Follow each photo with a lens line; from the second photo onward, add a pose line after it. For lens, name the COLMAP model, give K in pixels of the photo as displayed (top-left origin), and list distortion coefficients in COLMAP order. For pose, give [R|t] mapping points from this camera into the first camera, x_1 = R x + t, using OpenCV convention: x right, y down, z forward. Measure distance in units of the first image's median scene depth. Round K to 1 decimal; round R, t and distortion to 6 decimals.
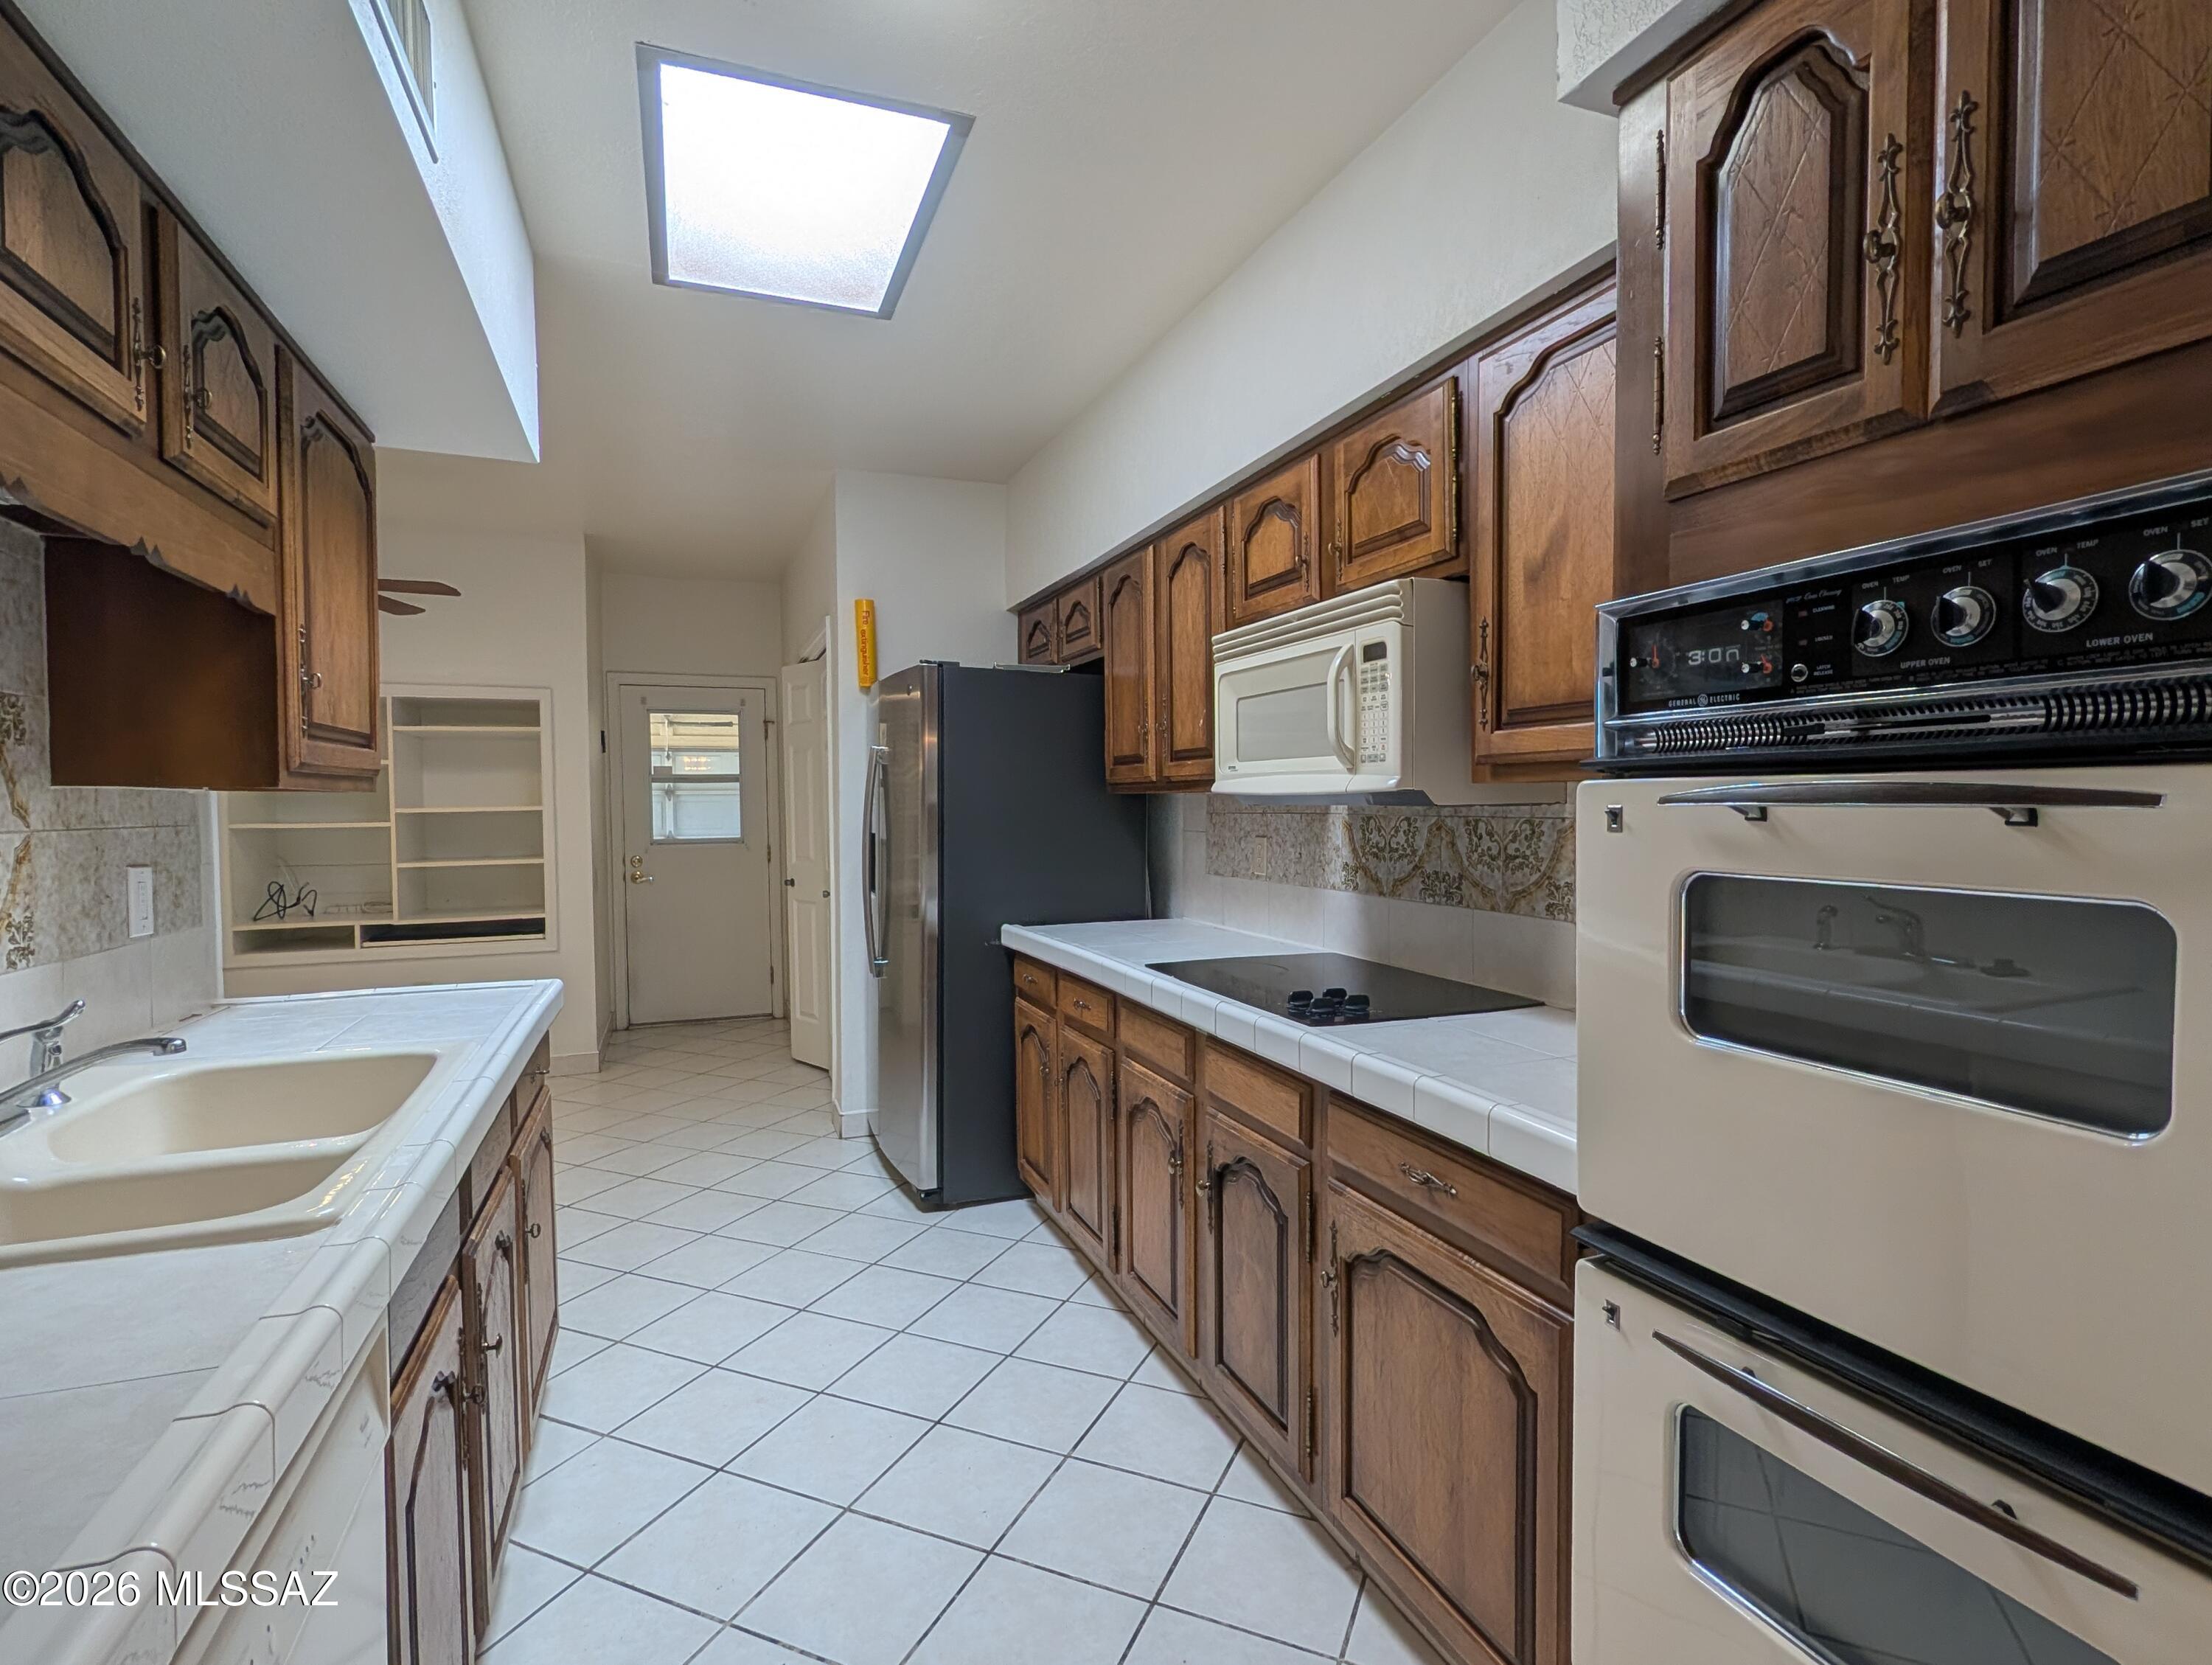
lens RADIAL K [[1093.8, 0, 1117.1], [0, 1093.8, 843.5], [0, 0, 1]] dist [0.001798, 0.000365]
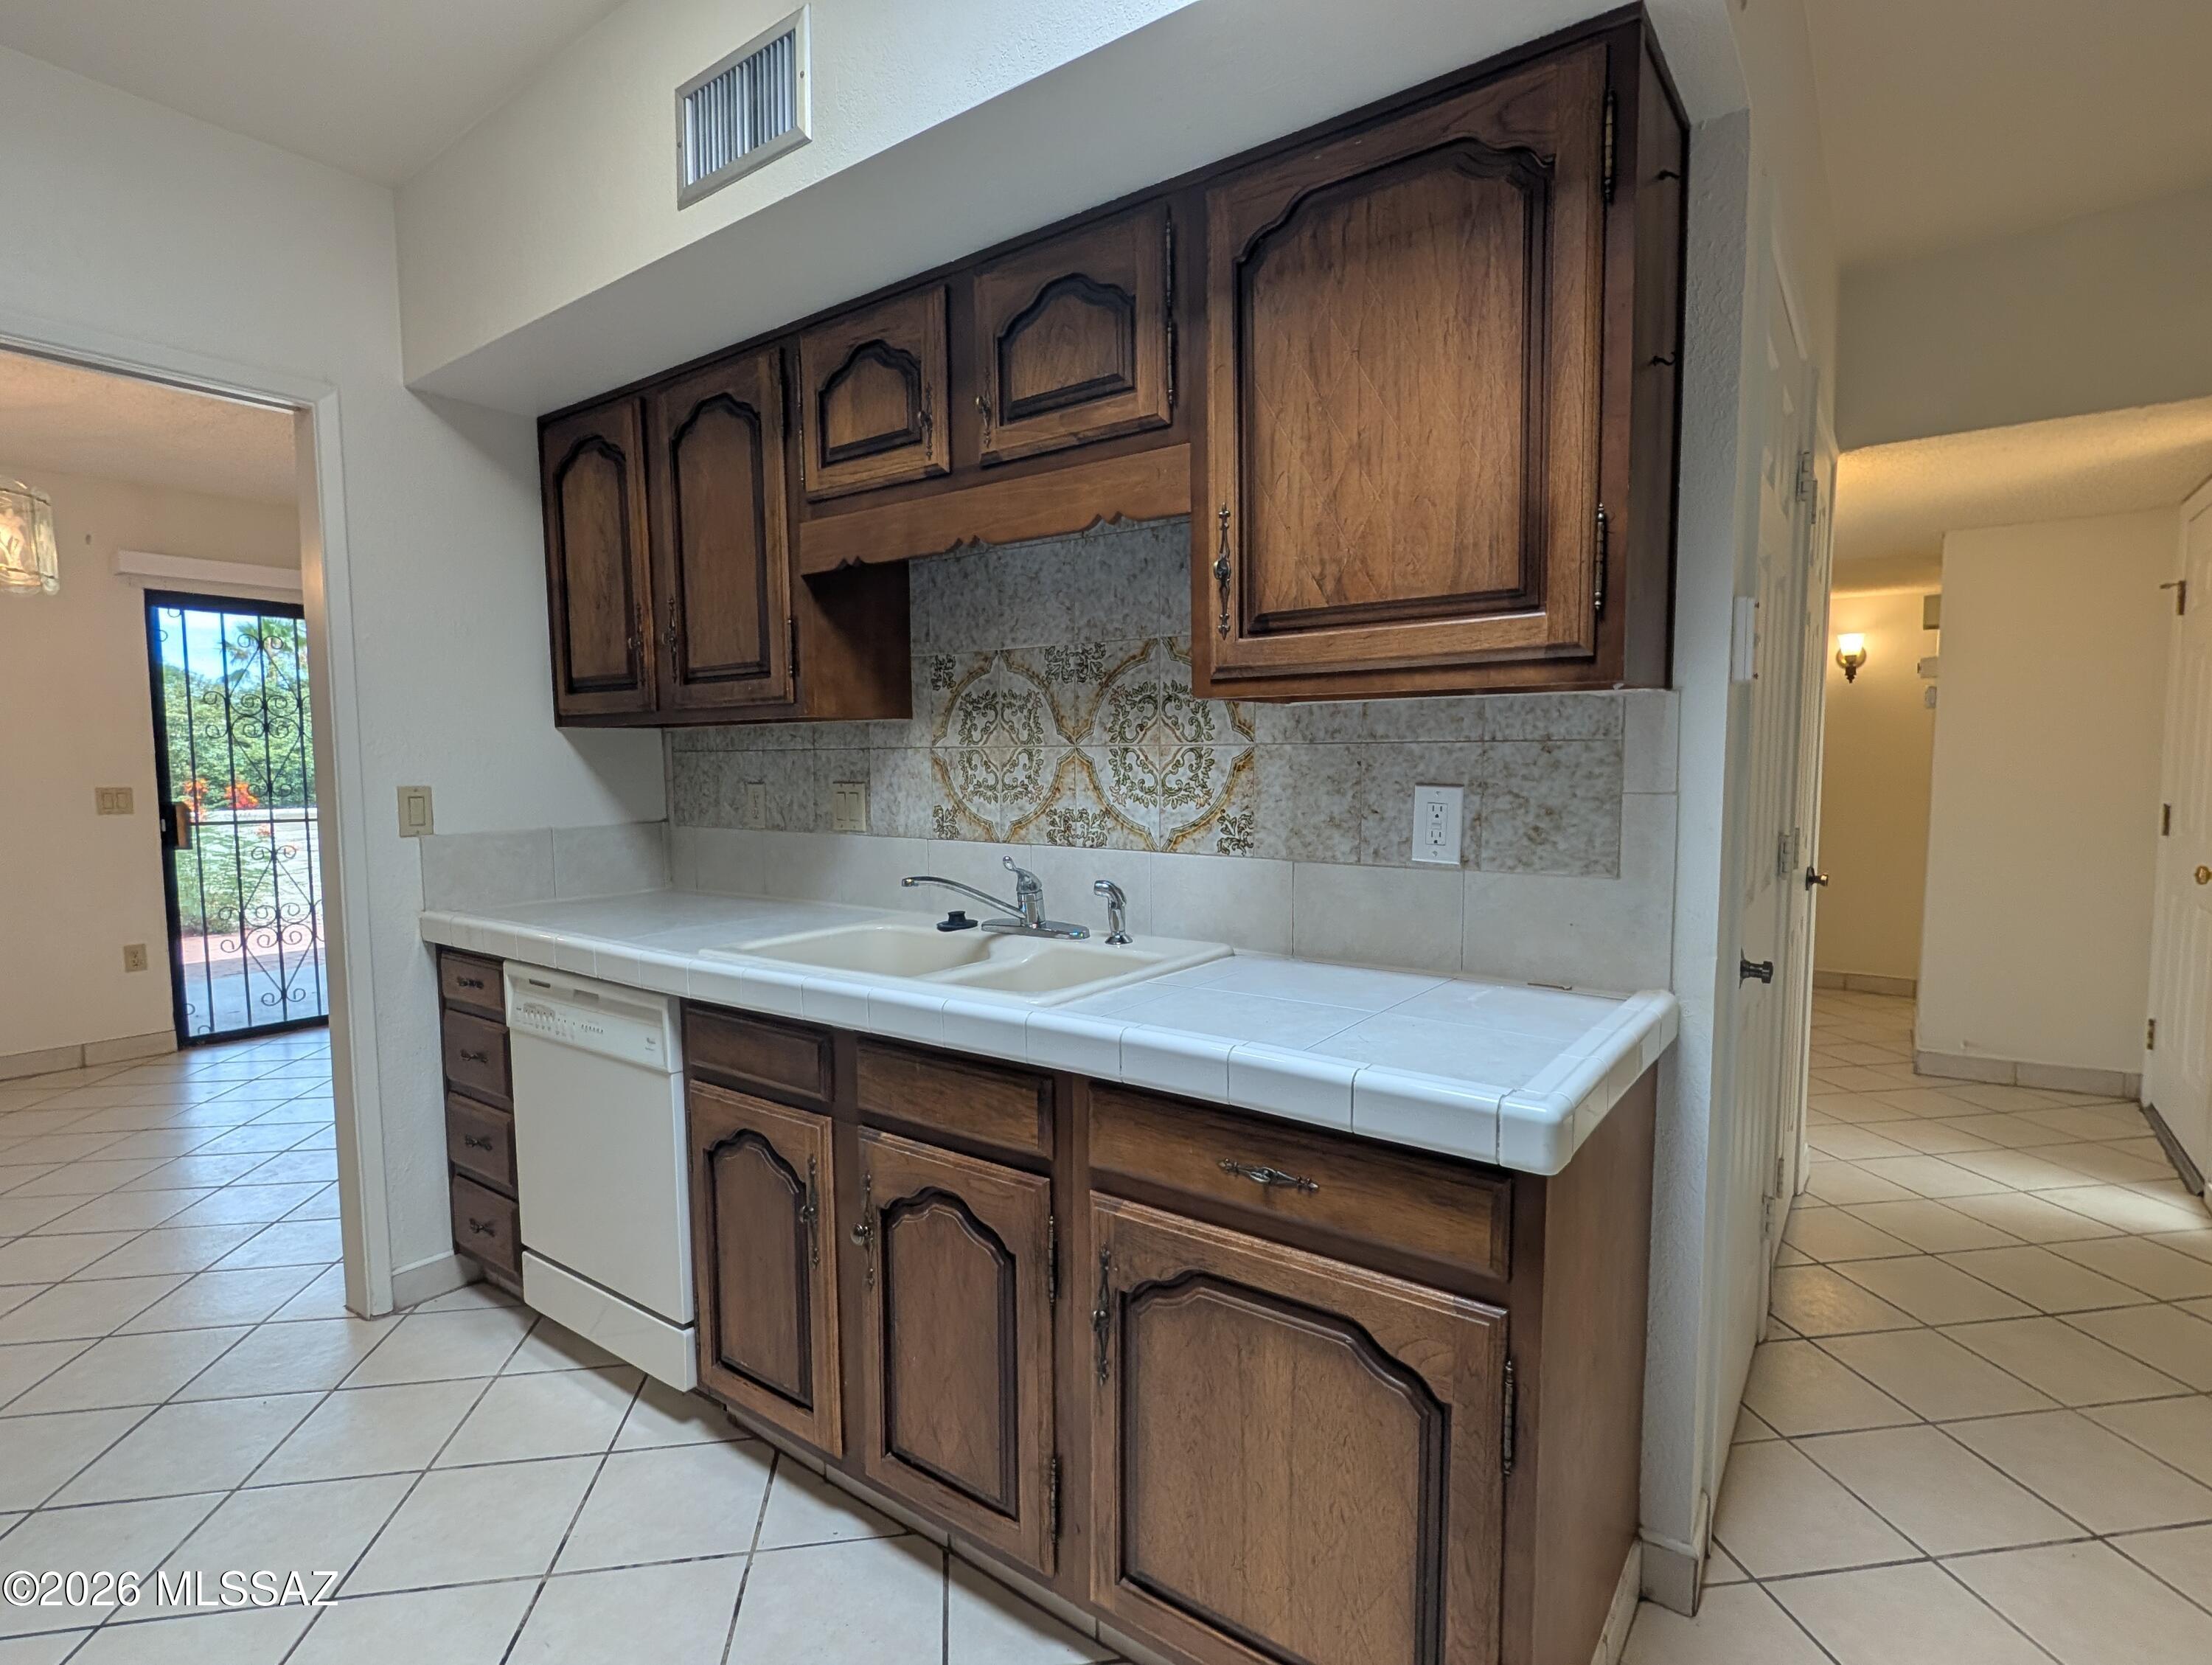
lens RADIAL K [[1093.8, 0, 1117.1], [0, 1093.8, 843.5], [0, 0, 1]] dist [0.001798, 0.000365]
pose [[-0.842370, 0.055475, -0.536037, -0.141267], [-0.007728, 0.993342, 0.114945, -0.025151], [0.538845, 0.100969, -0.836332, 1.217778]]
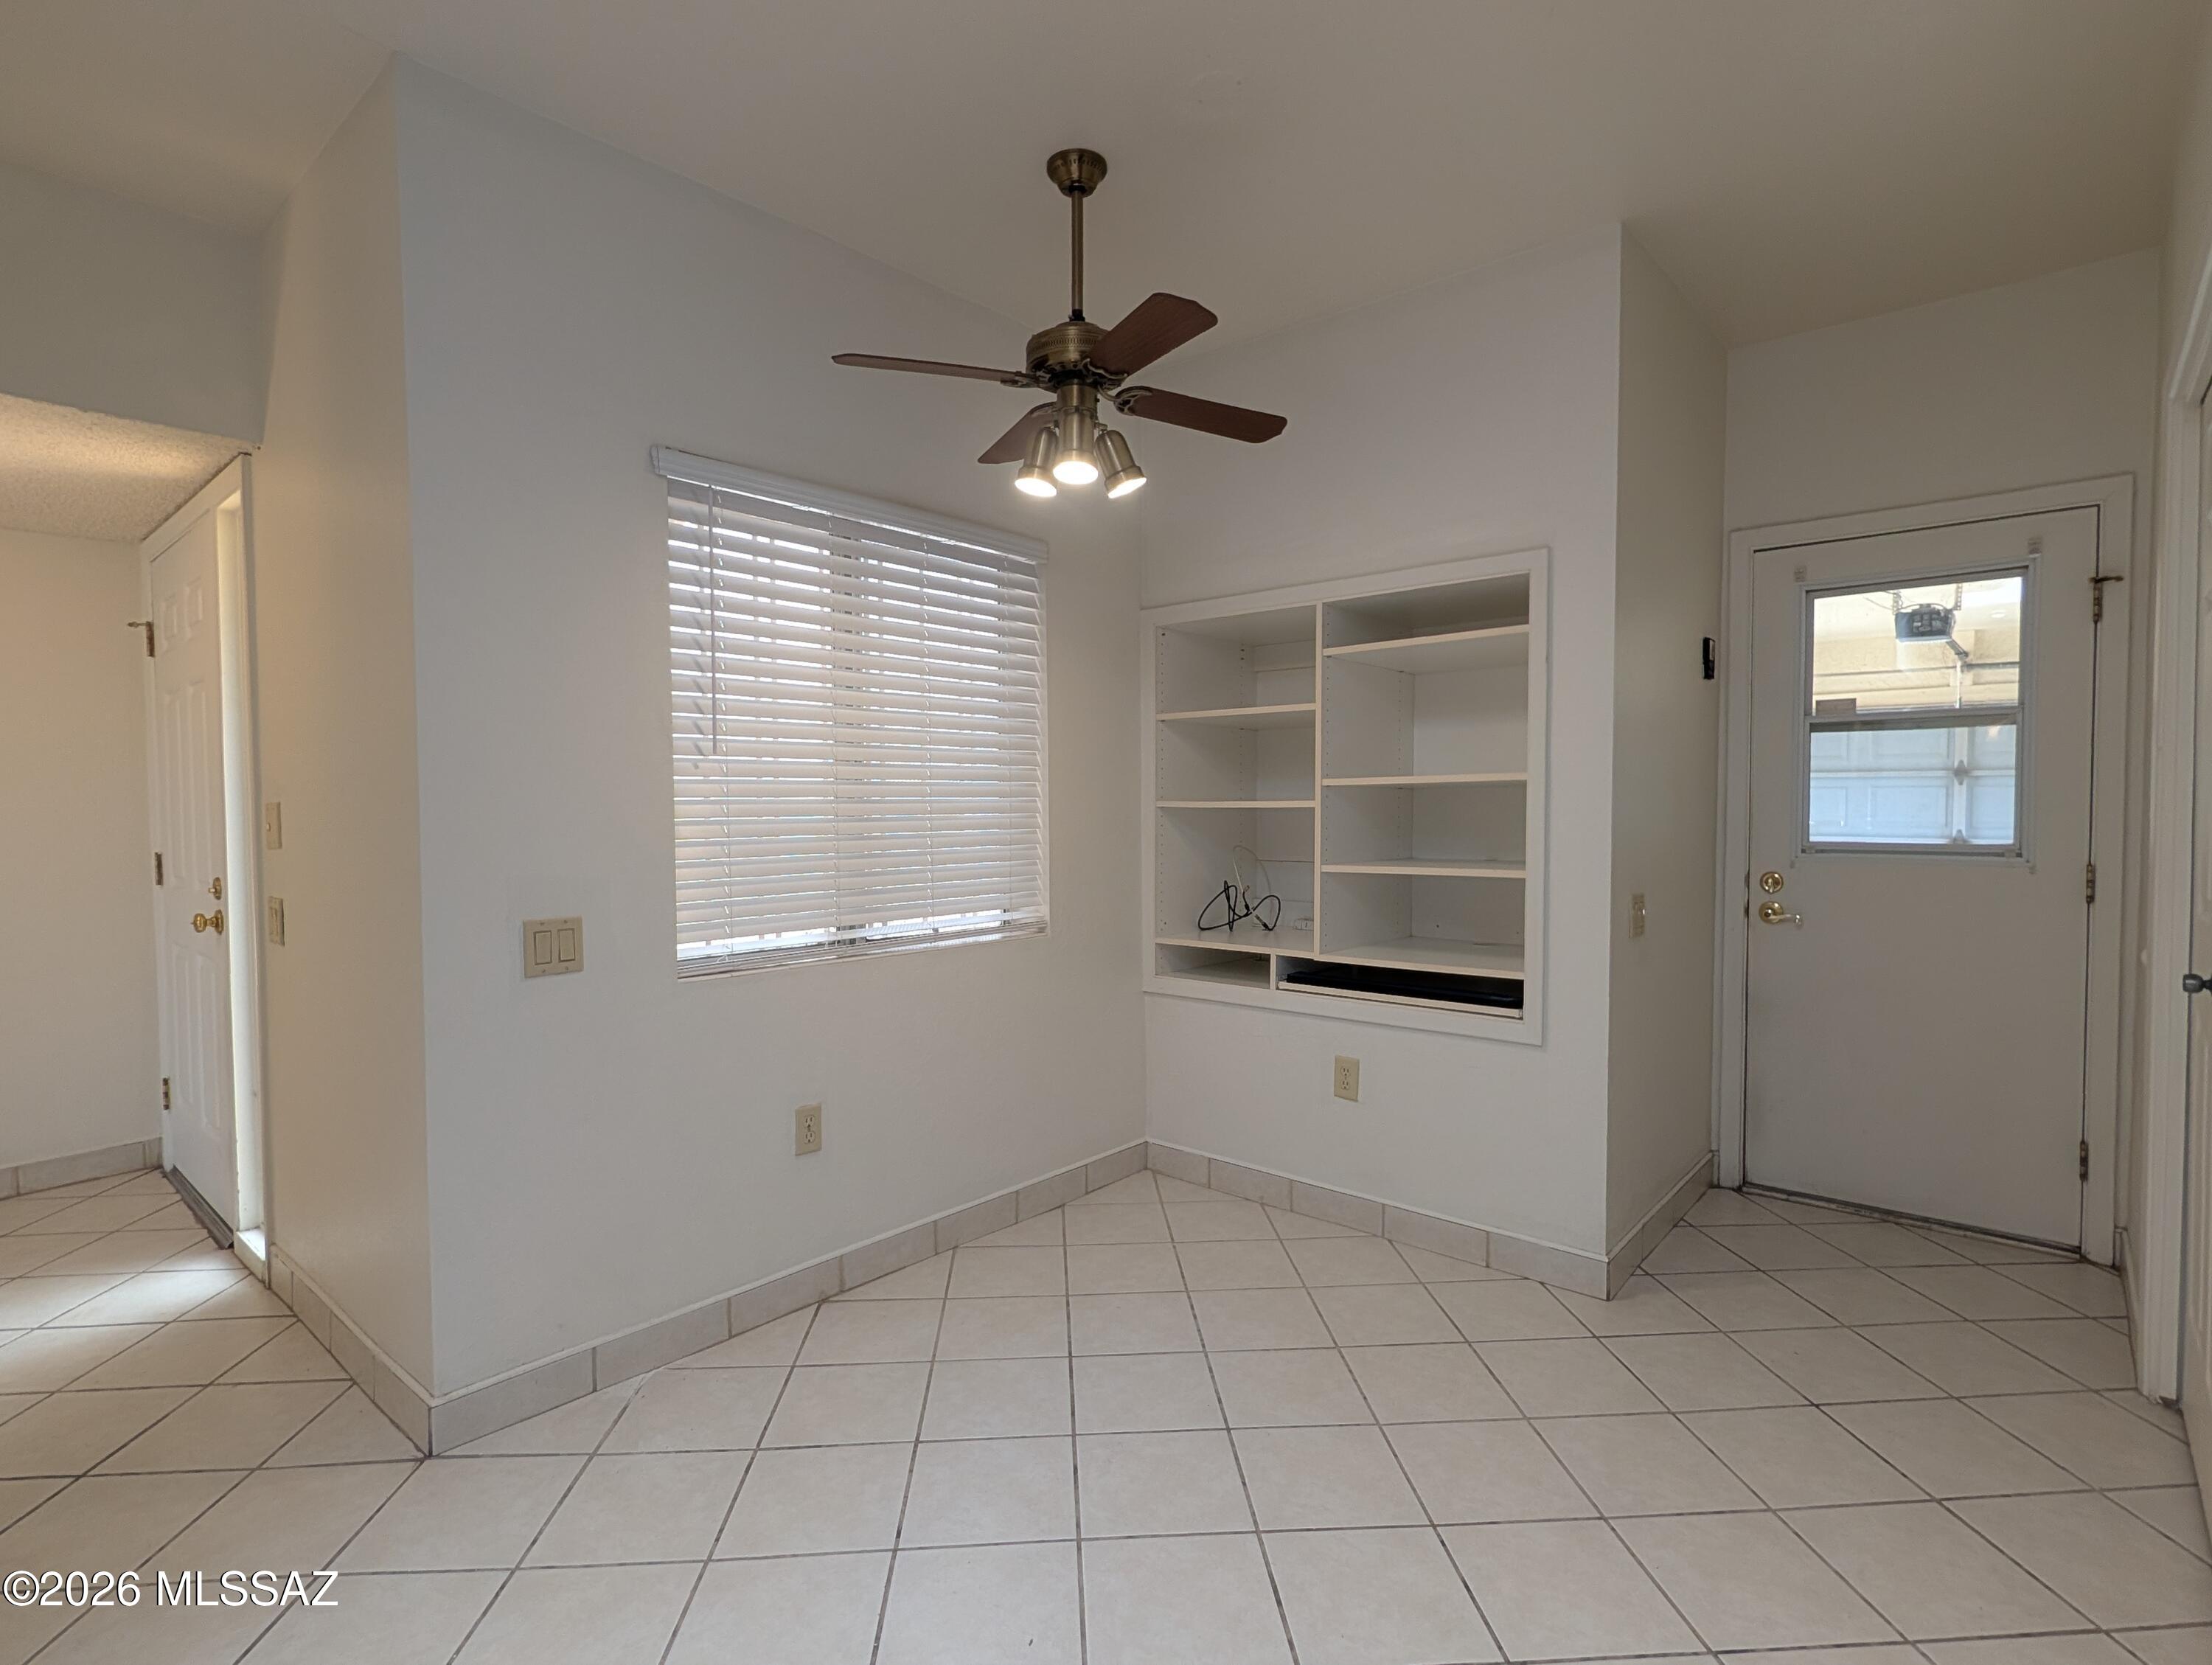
lens RADIAL K [[1093.8, 0, 1117.1], [0, 1093.8, 843.5], [0, 0, 1]] dist [0.001798, 0.000365]
pose [[0.463366, 0.040842, -0.885225, -0.292540], [-0.035393, 0.998993, 0.027564, -0.014660], [0.885460, 0.018558, 0.464345, 1.181308]]
